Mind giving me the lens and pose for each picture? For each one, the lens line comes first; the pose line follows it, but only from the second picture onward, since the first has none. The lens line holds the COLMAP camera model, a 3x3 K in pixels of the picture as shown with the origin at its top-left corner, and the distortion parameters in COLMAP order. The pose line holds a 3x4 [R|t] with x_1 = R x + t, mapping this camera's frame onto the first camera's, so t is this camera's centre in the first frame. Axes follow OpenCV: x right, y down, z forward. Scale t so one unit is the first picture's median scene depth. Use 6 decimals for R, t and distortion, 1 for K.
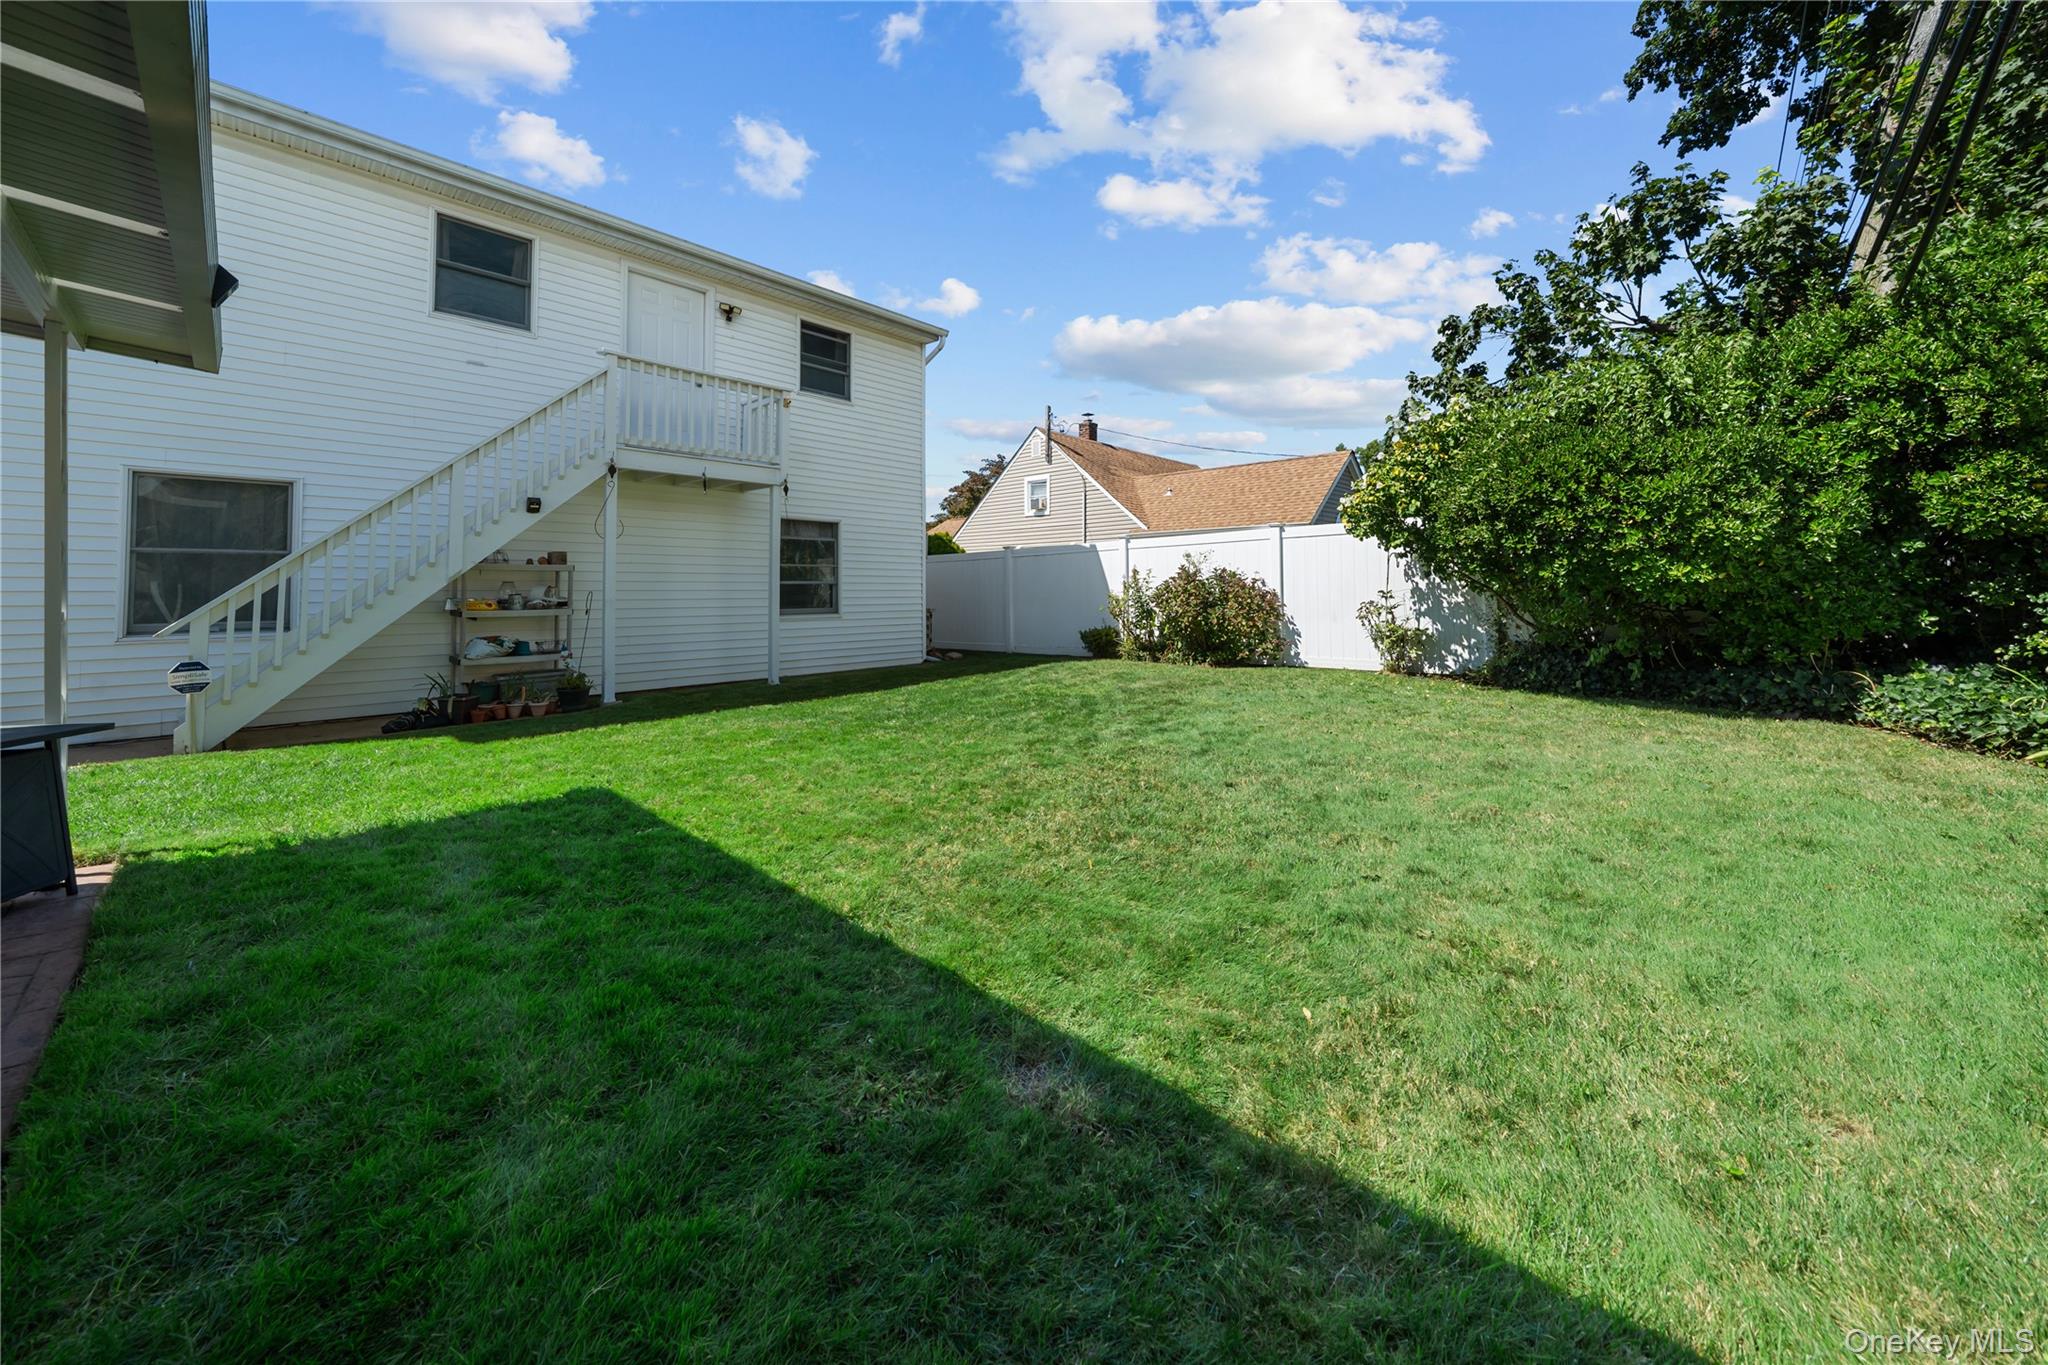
lens RADIAL K [[738.5, 0, 1028.6], [0, 738.5, 564.3], [0, 0, 1]] dist [-0.006620, -0.000136]
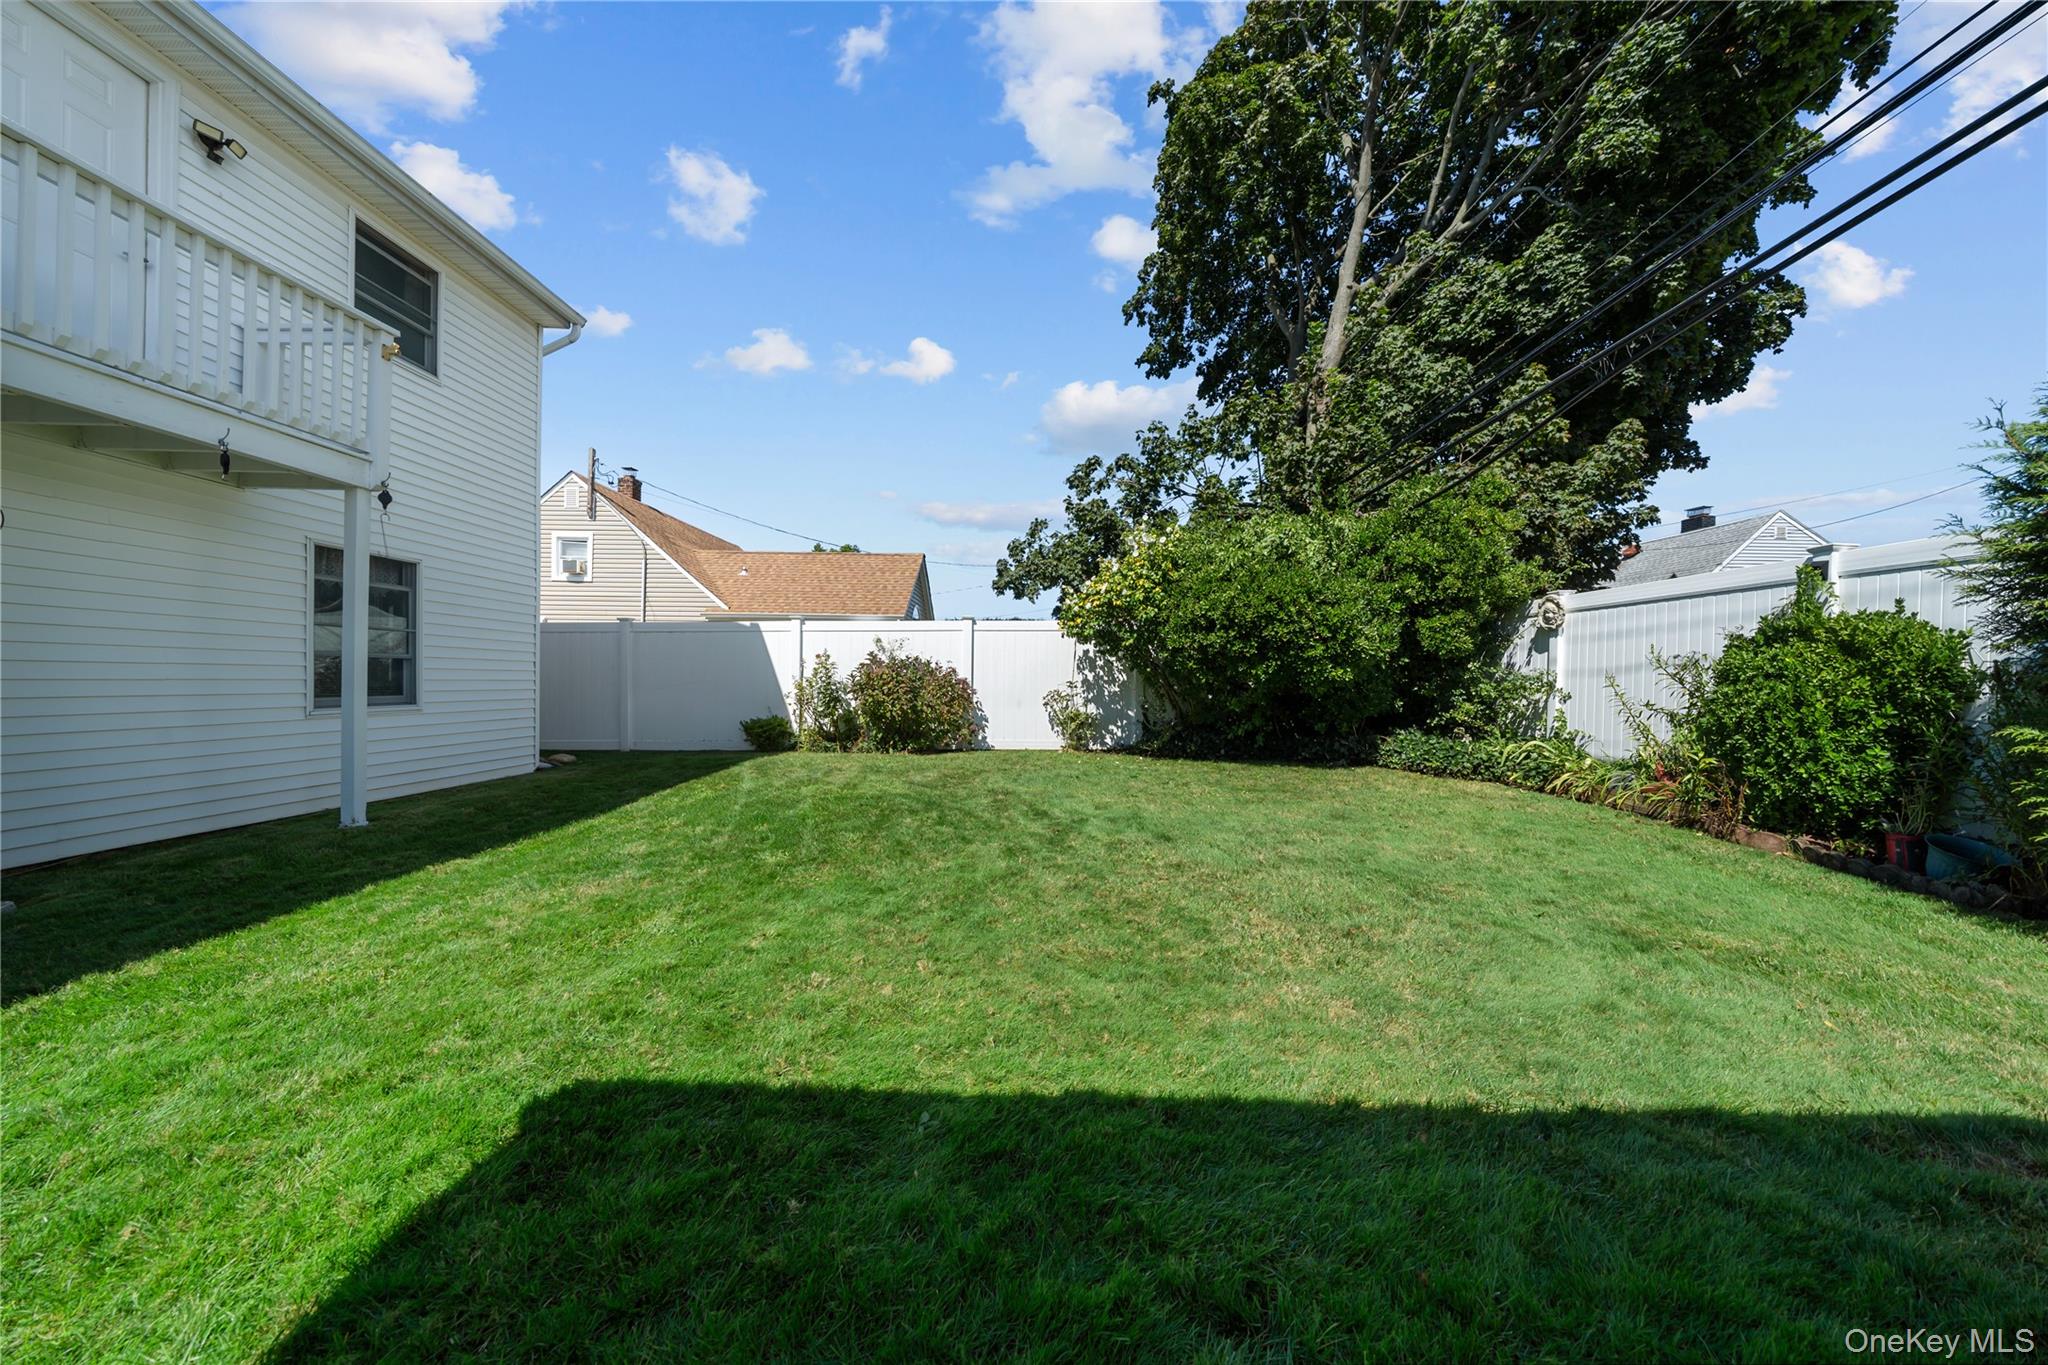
lens RADIAL K [[694.5, 0, 1018.4], [0, 694.5, 683.6], [0, 0, 1]] dist [-0.003209, -0.000014]
pose [[0.746147, 0.011391, 0.665684, -0.289219], [-0.041412, 0.998712, 0.029327, 0.009483], [-0.664493, -0.049449, 0.745657, 0.212446]]
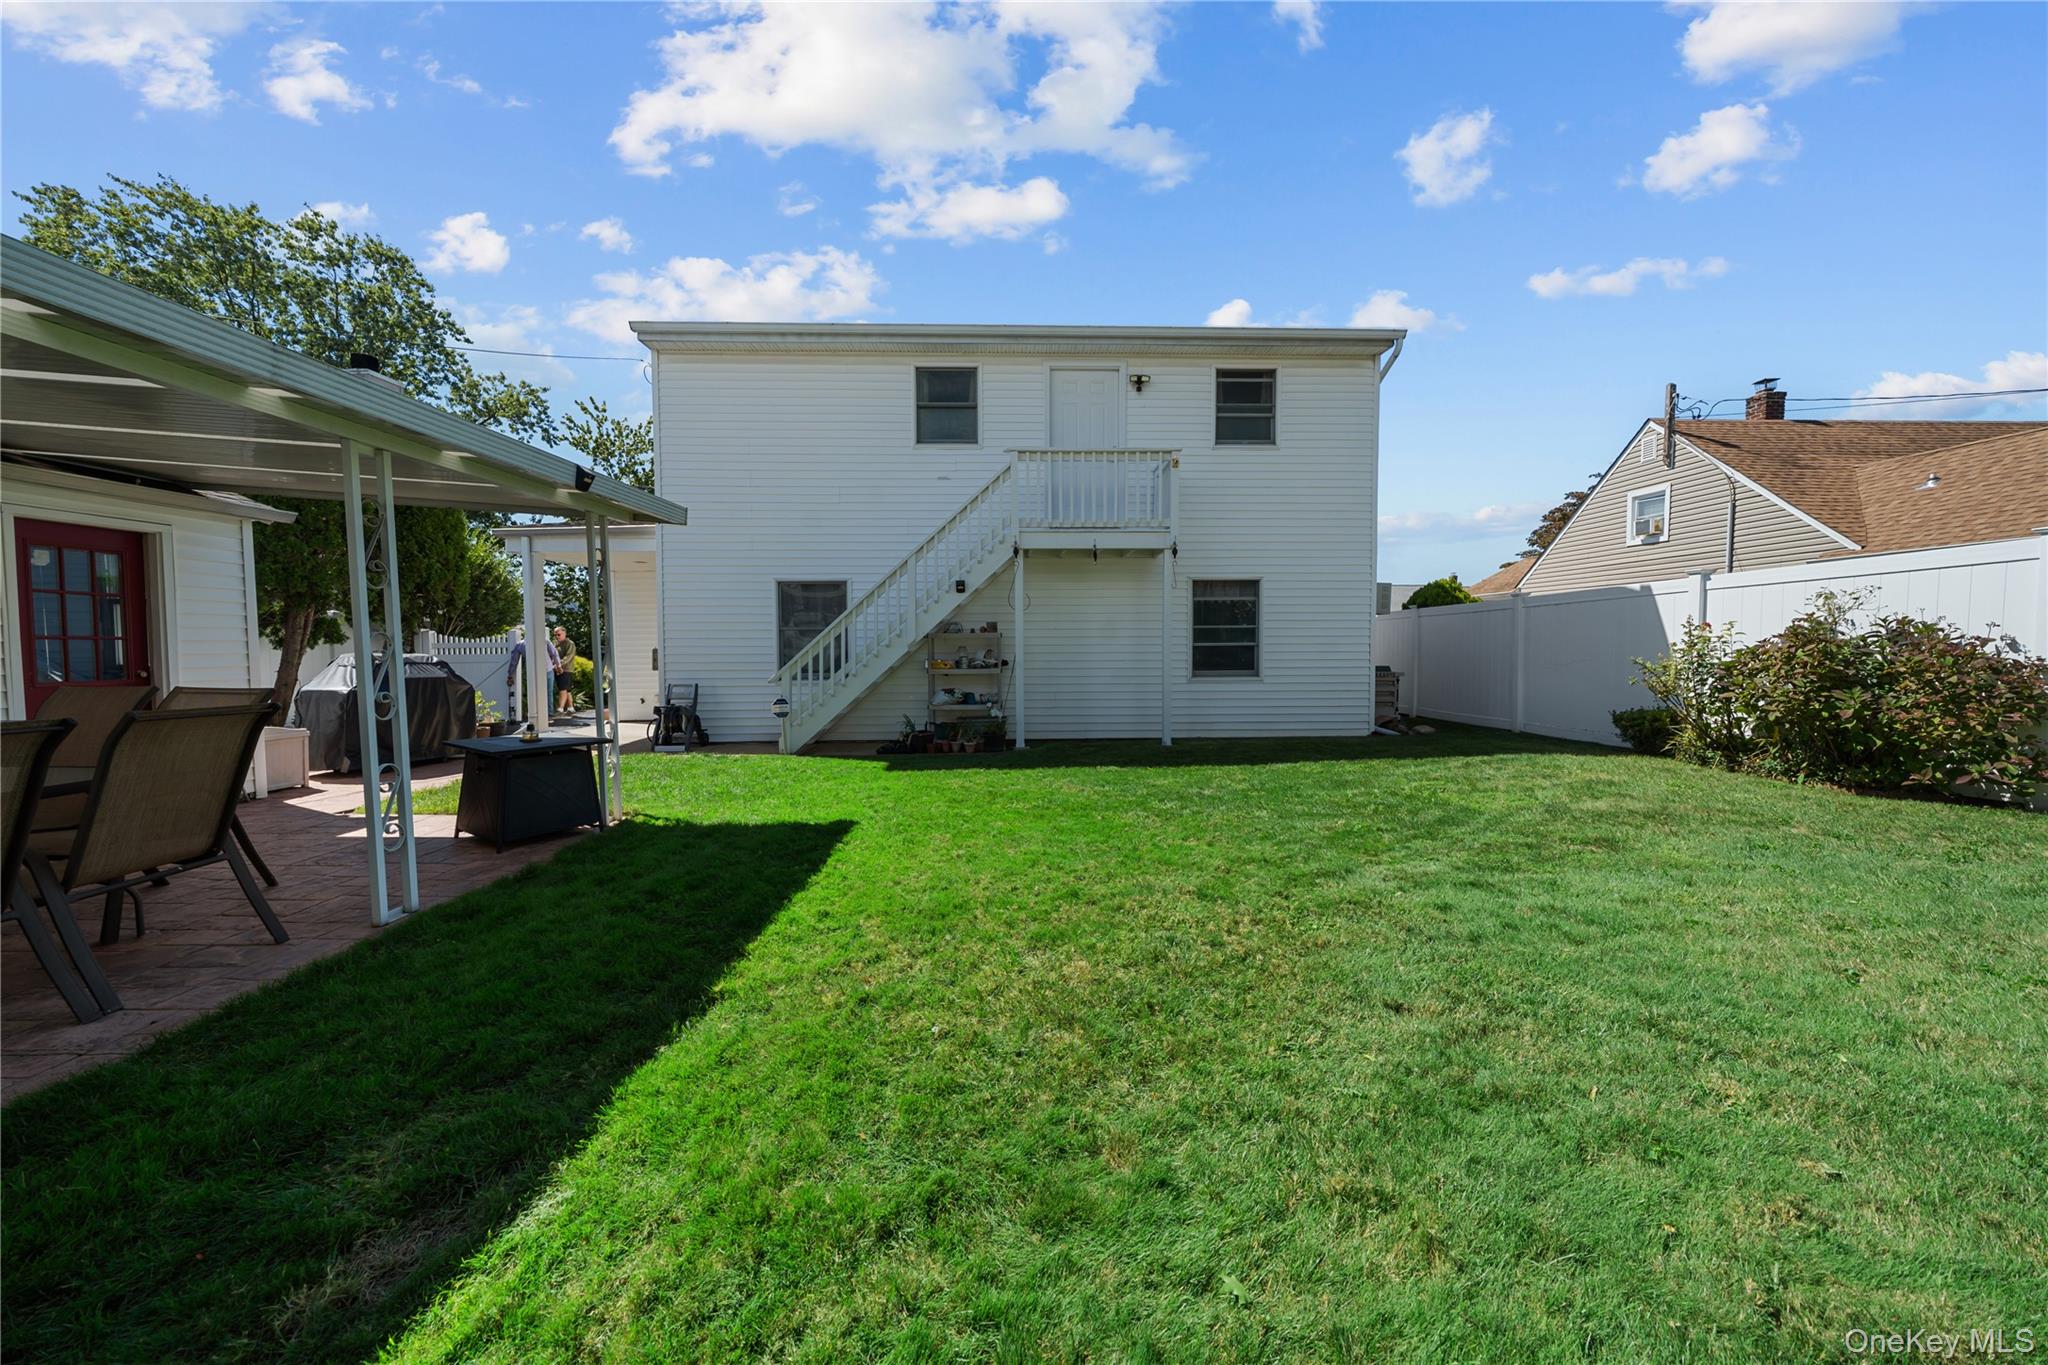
lens RADIAL K [[694.5, 0, 1034.1], [0, 694.5, 680.8], [0, 0, 1]] dist [-0.003209, -0.000014]
pose [[0.694717, 0.038924, -0.718229, 0.198069], [0.028673, 0.996242, 0.081724, -0.009582], [0.718711, -0.077369, 0.690991, 0.185740]]
